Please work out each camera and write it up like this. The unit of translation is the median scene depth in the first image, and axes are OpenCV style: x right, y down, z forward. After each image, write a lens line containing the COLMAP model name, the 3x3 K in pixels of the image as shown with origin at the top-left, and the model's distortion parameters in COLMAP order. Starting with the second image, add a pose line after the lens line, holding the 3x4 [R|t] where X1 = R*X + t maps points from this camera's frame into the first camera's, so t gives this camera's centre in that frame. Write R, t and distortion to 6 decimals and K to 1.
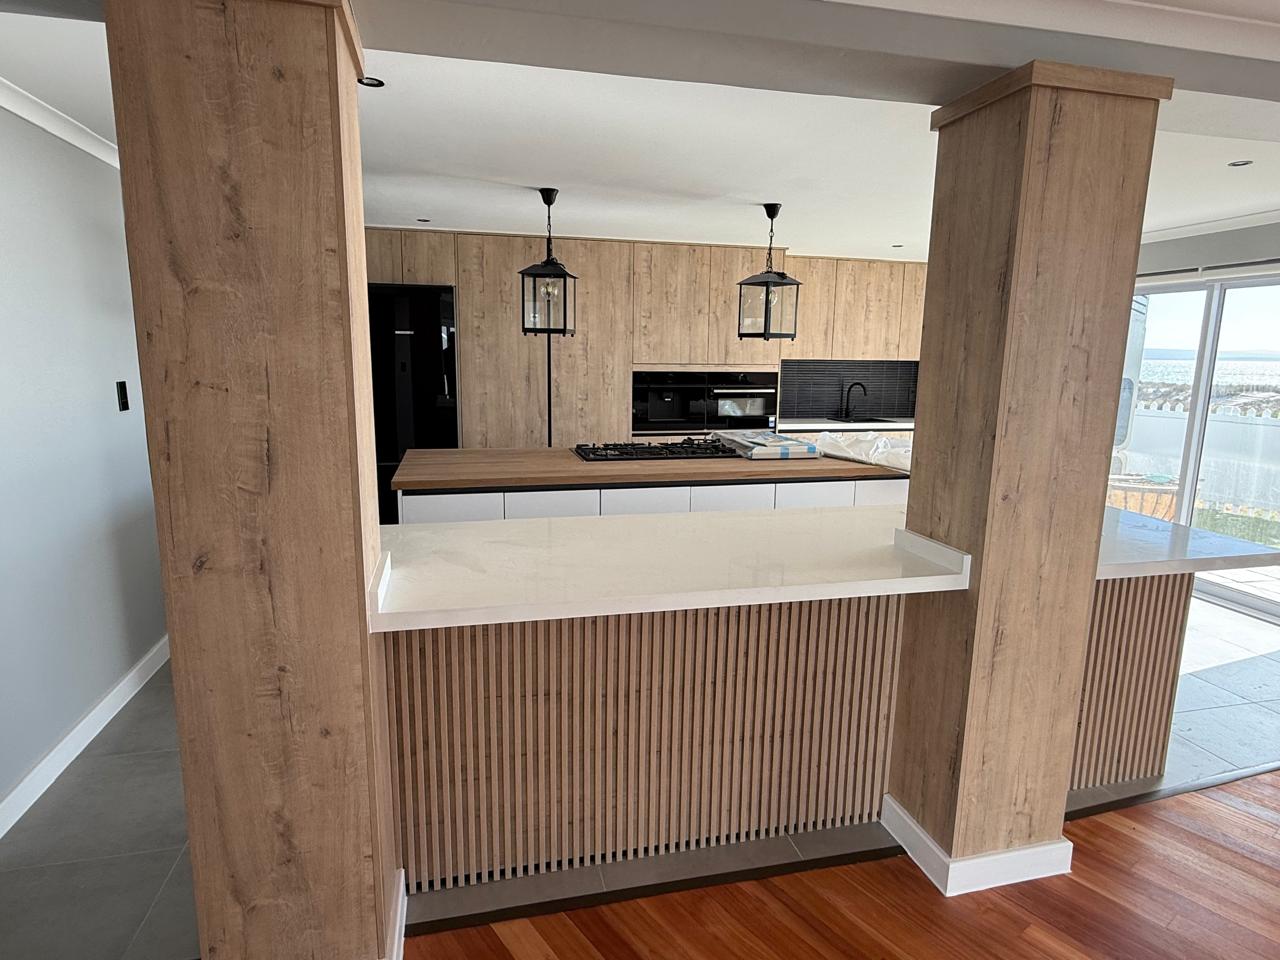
lens RADIAL K [[726.3, 0, 639.2], [0, 726.3, 482.9], [0, 0, 1]] dist [0.001577, -0.005945]
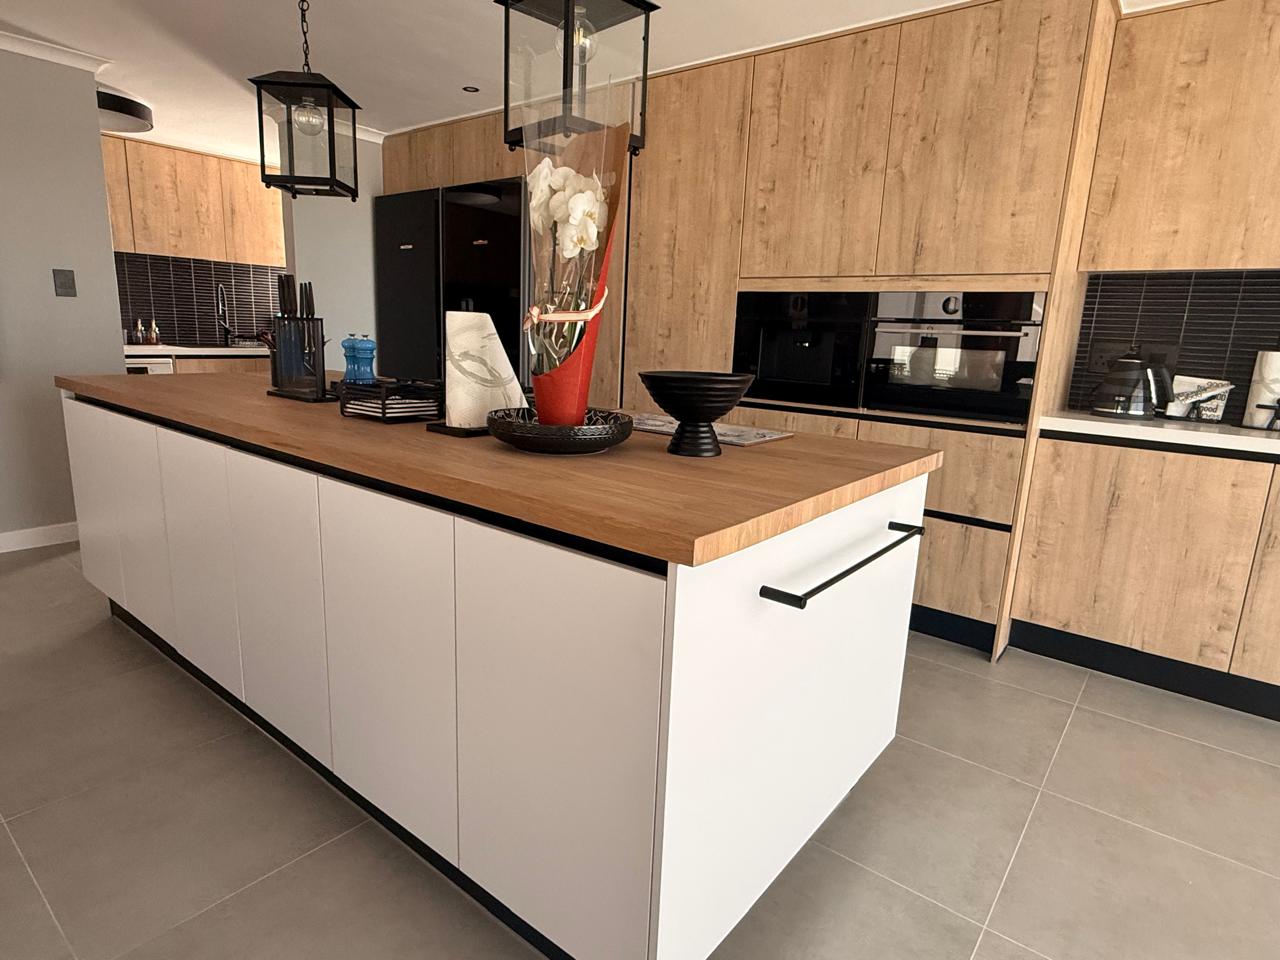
lens RADIAL K [[726.3, 0, 616.3], [0, 726.3, 484.1], [0, 0, 1]] dist [0.001577, -0.005945]
pose [[0.594867, 0.182527, -0.782826, 0.415747], [-0.169799, 0.980435, 0.099574, -0.044704], [0.785686, 0.073690, 0.614221, 0.585536]]
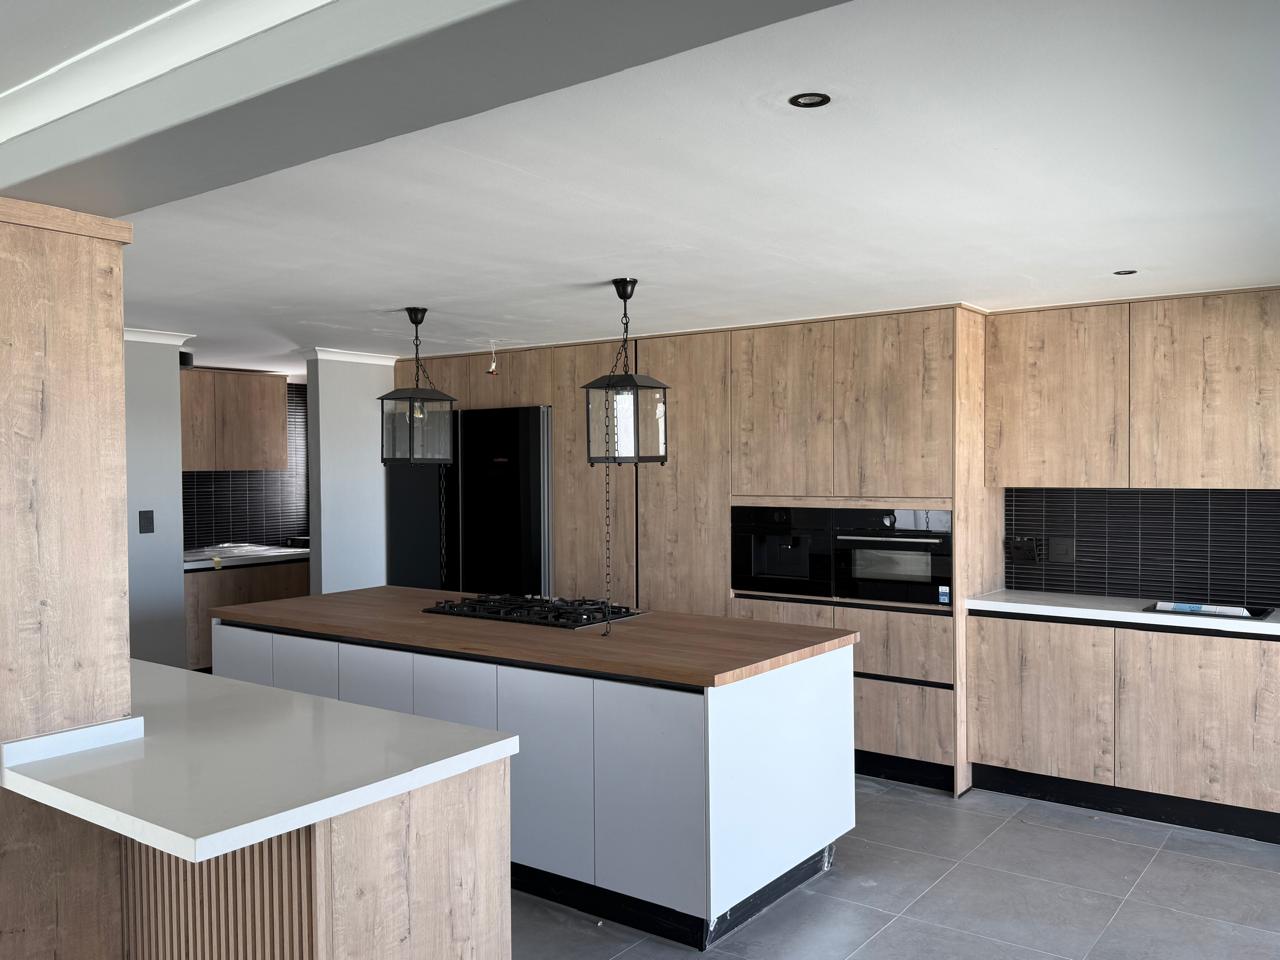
lens RADIAL K [[1029.3, 0, 625.5], [0, 1029.3, 499.7], [0, 0, 1]] dist [0.074028, -0.039661]
pose [[0.633190, 0.010624, -0.773924, 0.710403], [-0.121172, 0.988937, -0.085561, -0.060990], [0.764453, 0.147954, 0.627472, 0.290067]]
